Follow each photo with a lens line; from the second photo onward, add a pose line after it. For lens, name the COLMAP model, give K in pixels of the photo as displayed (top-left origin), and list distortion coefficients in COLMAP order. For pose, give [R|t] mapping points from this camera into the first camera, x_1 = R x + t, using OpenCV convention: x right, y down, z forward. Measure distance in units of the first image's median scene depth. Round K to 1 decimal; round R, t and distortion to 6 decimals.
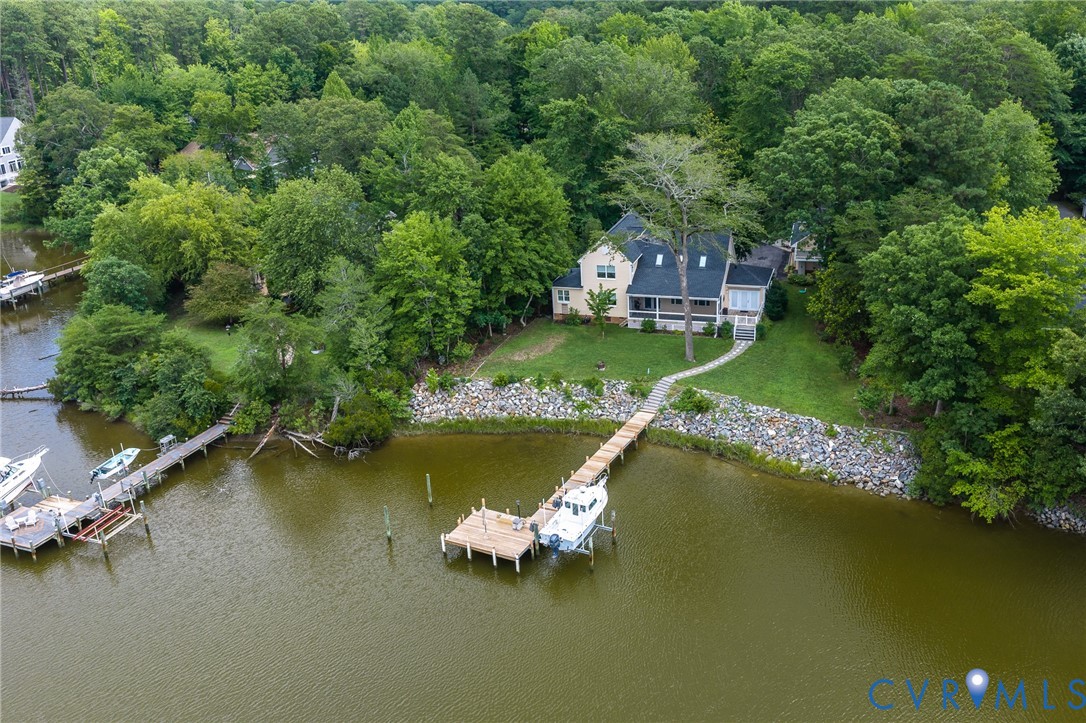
lens RADIAL K [[954.1, 0, 577.2], [0, 954.1, 345.8], [0, 0, 1]] dist [0.017106, -0.032716]
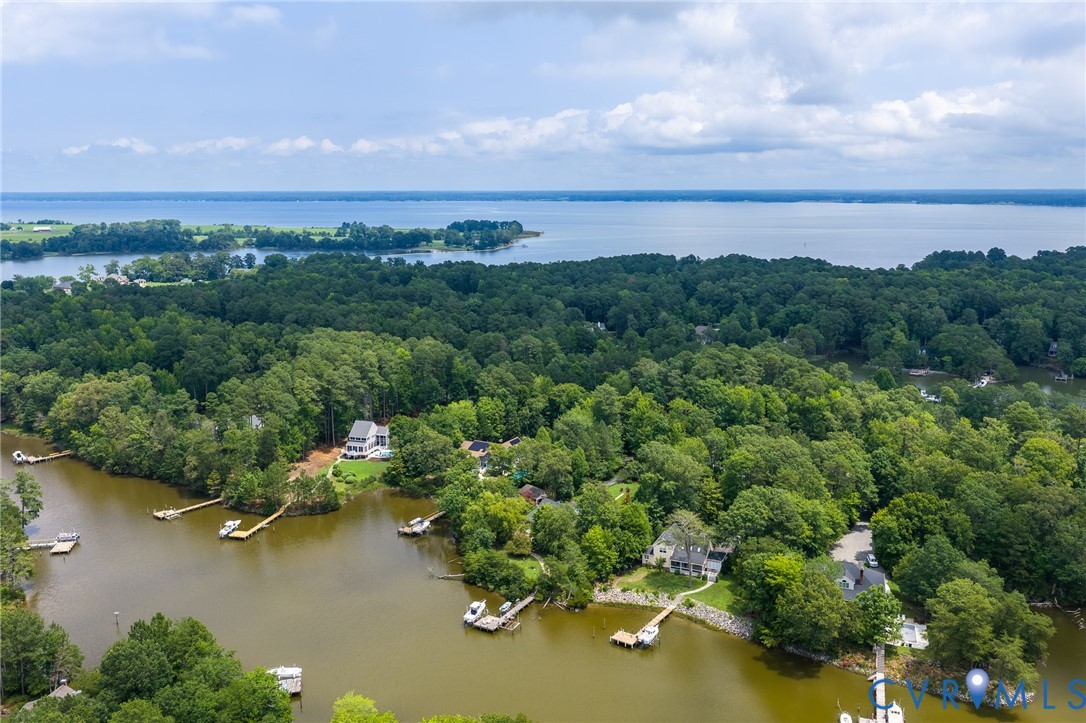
lens RADIAL K [[896.6, 0, 550.4], [0, 896.6, 371.3], [0, 0, 1]] dist [0.015306, -0.028074]
pose [[0.992121, 0.063606, -0.107940, -0.050592], [-0.080168, 0.984372, -0.156794, -0.173869], [0.096280, 0.164212, 0.981715, -1.858303]]
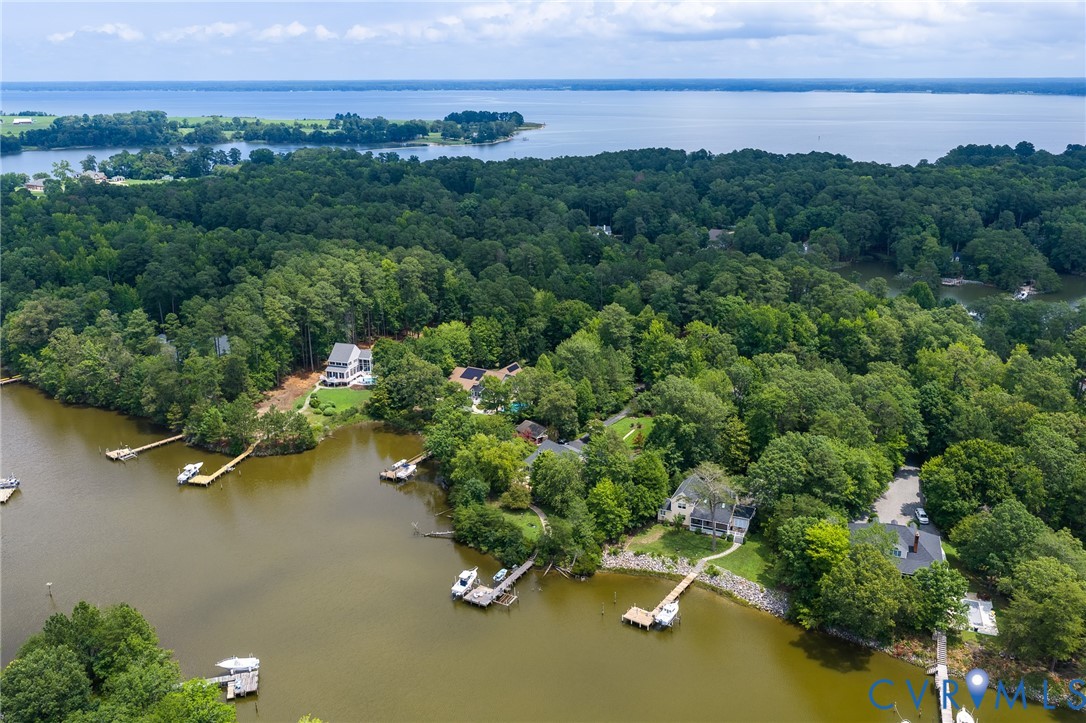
lens RADIAL K [[896.6, 0, 549.4], [0, 896.6, 370.7], [0, 0, 1]] dist [0.015306, -0.028074]
pose [[0.991802, 0.075753, -0.102906, -0.104826], [-0.080500, 0.995836, -0.042783, -0.329206], [0.099236, 0.050716, 0.993771, -1.436740]]
